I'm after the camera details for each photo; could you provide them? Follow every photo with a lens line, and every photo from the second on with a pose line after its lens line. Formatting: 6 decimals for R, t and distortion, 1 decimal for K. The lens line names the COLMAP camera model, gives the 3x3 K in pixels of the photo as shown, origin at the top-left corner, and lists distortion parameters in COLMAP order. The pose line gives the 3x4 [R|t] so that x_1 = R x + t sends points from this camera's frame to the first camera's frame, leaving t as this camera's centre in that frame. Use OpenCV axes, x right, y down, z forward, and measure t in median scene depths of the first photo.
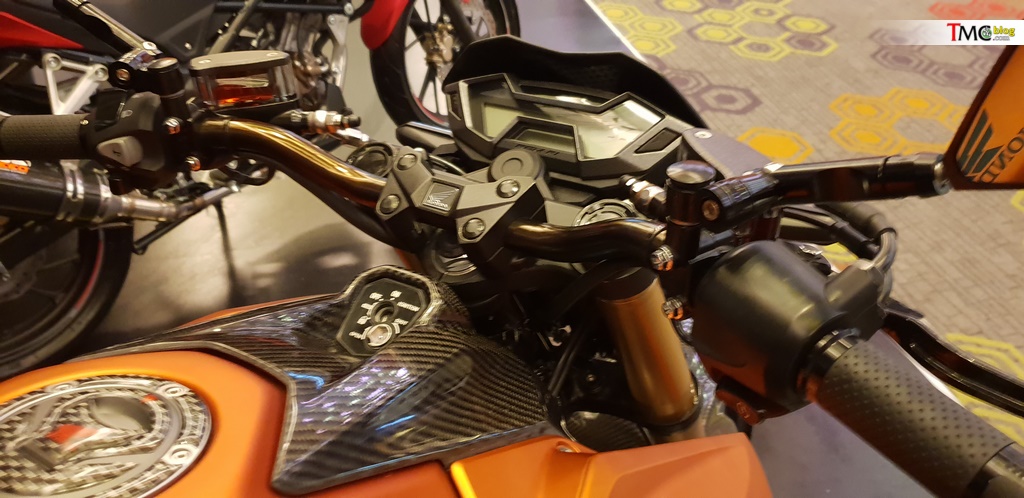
lens RADIAL K [[796.6, 0, 485.4], [0, 796.6, 246.0], [0, 0, 1]] dist [0.004913, -0.010281]
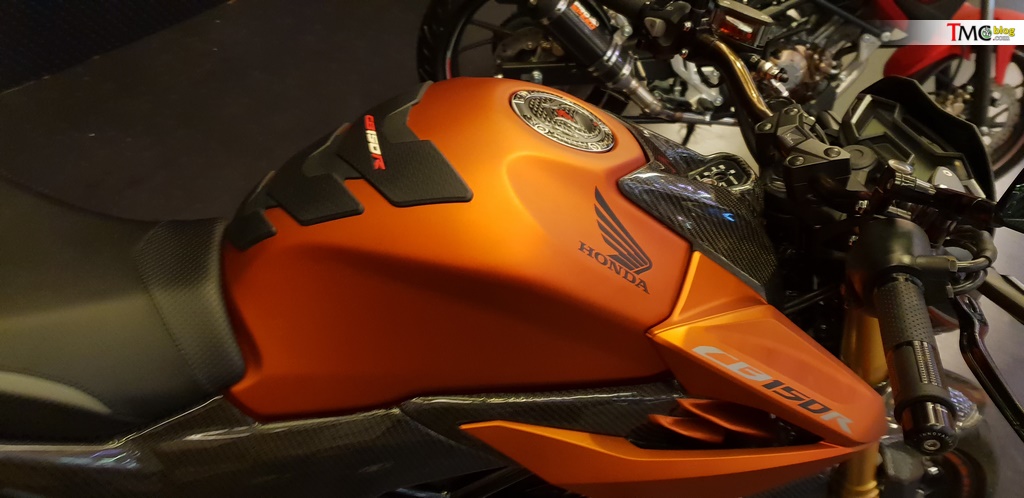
lens RADIAL K [[796.6, 0, 485.4], [0, 796.6, 246.0], [0, 0, 1]] dist [0.004913, -0.010281]
pose [[0.684405, 0.572193, -0.451868, 0.134480], [-0.557944, 0.809988, 0.180604, 0.062401], [0.469348, 0.128510, 0.873612, -0.240742]]
